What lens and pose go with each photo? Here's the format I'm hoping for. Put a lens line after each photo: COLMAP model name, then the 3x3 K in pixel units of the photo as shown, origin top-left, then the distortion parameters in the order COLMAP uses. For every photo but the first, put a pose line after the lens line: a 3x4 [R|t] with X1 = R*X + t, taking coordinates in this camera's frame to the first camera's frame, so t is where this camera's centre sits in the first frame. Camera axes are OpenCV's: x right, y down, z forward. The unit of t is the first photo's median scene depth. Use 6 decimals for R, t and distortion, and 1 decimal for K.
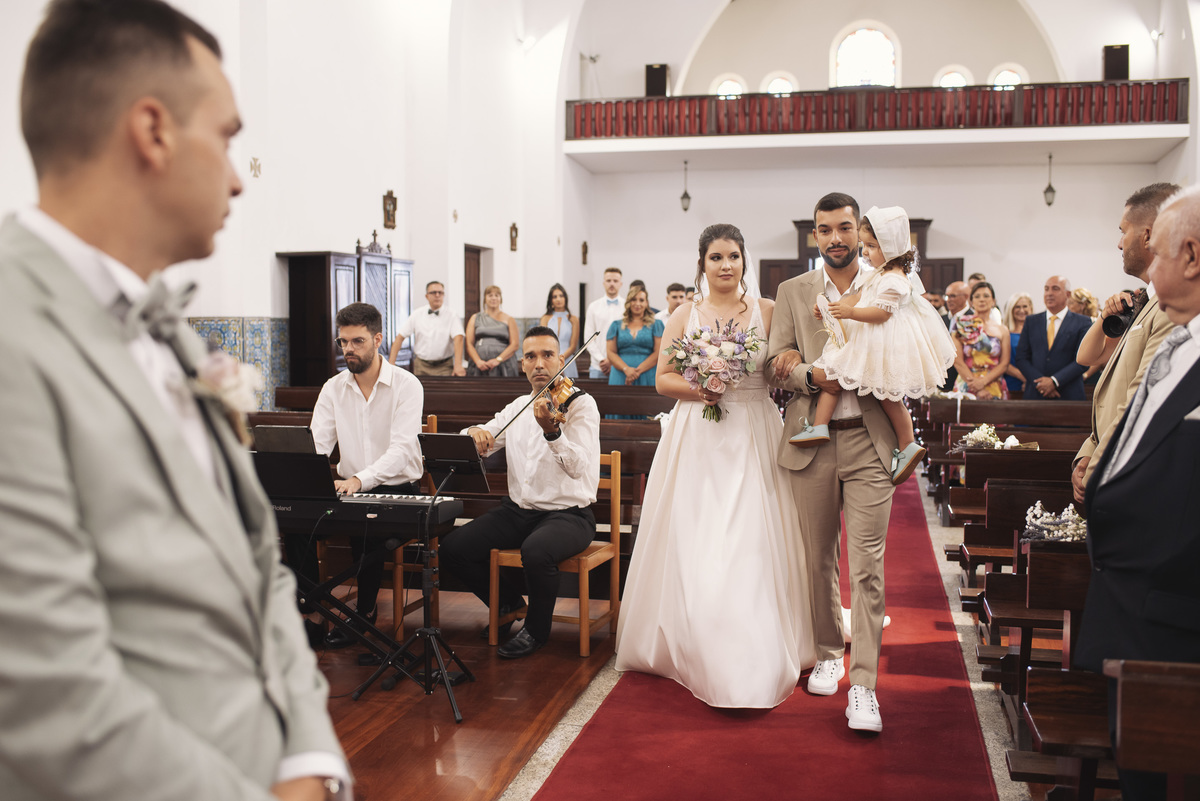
lens RADIAL K [[1164.0, 0, 600.0], [0, 1164.0, 400.5], [0, 0, 1]] dist [-0.111412, 0.115446]
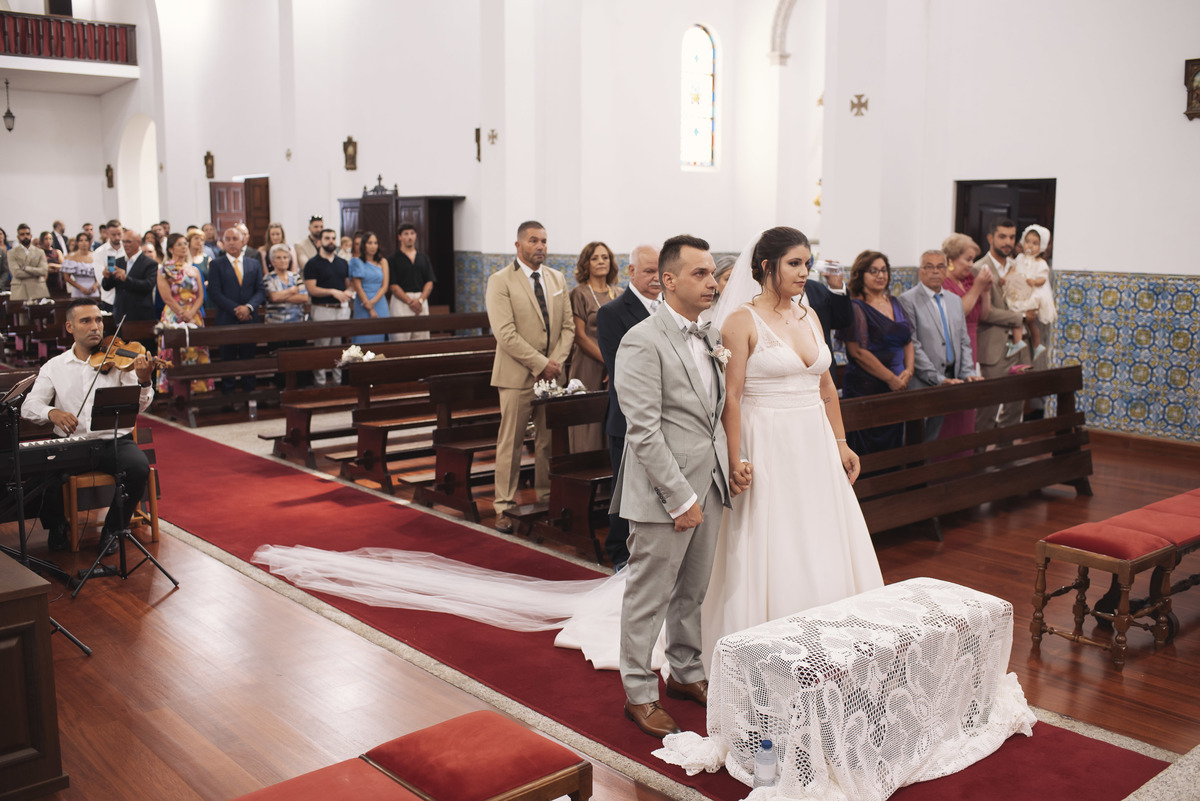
lens RADIAL K [[1164.0, 0, 600.0], [0, 1164.0, 400.5], [0, 0, 1]] dist [-0.111412, 0.115446]
pose [[0.583544, -0.119073, 0.803304, -0.159270], [0.052699, 0.992659, 0.108859, -0.012678], [-0.810370, -0.021191, 0.585535, -0.041226]]
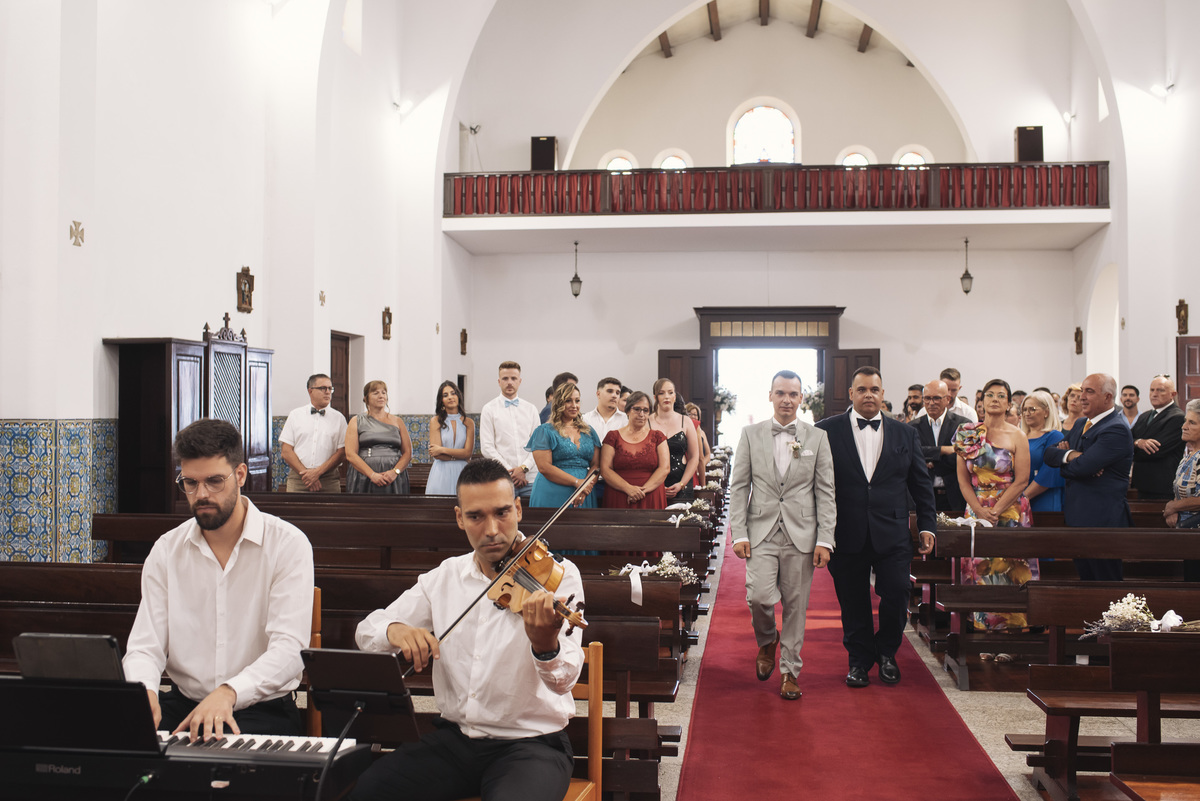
lens RADIAL K [[1220.6, 0, 600.0], [0, 1220.6, 400.5], [0, 0, 1]] dist [-0.116595, 0.141949]
pose [[0.993968, 0.001854, 0.109655, -0.013448], [0.006722, 0.996947, -0.077792, -0.008929], [-0.109464, 0.078060, 0.990921, 0.066936]]
